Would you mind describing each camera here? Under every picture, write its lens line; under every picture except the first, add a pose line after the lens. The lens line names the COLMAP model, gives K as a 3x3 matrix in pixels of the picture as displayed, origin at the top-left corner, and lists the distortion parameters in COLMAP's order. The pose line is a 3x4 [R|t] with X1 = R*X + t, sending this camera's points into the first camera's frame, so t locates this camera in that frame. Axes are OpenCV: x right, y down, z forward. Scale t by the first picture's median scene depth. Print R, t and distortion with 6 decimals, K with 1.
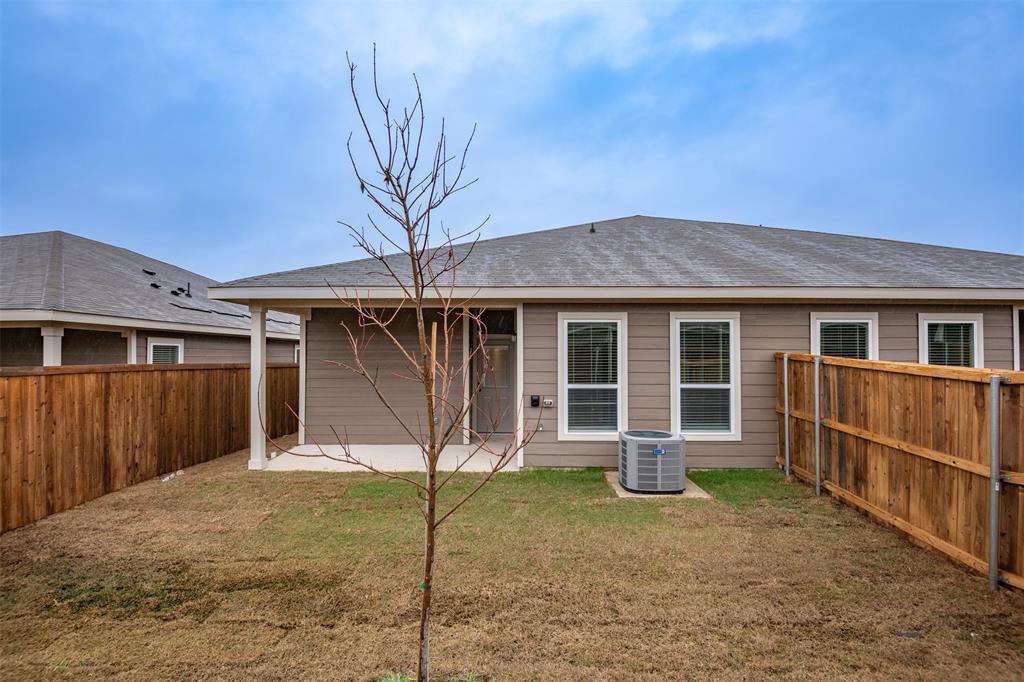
lens RADIAL K [[471.3, 0, 520.0], [0, 471.3, 339.1], [0, 0, 1]] dist [0.007877, -0.014471]
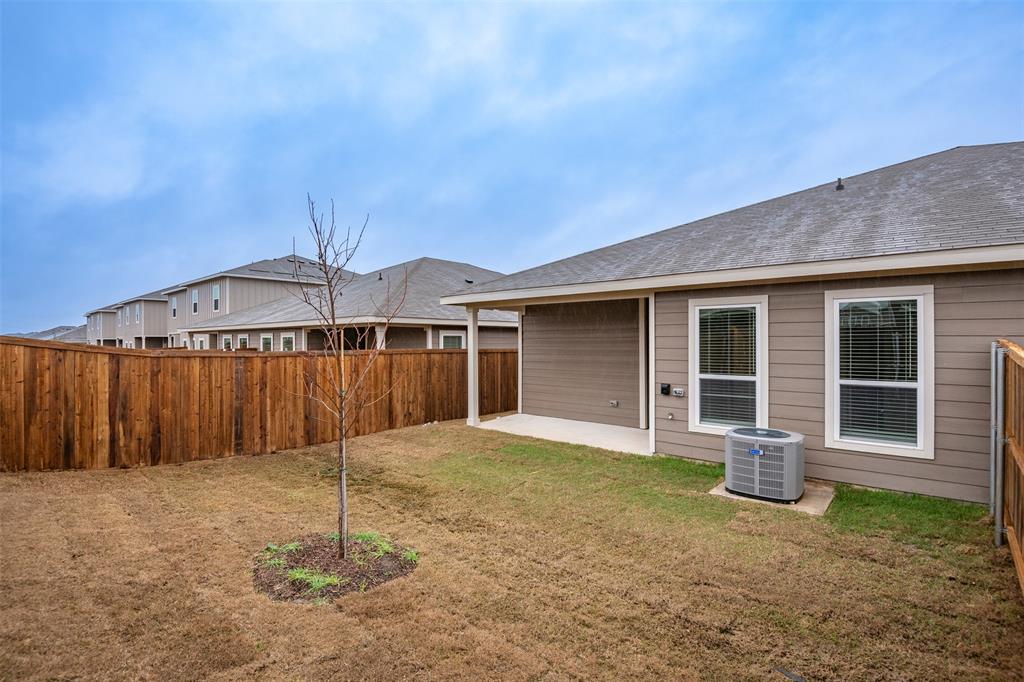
lens RADIAL K [[484.8, 0, 514.1], [0, 484.8, 339.0], [0, 0, 1]] dist [0.010016, -0.016665]
pose [[0.764351, -0.004106, -0.644787, 0.452249], [0.020583, 0.999625, 0.018035, -0.000470], [0.644472, -0.027057, 0.764149, 0.006725]]
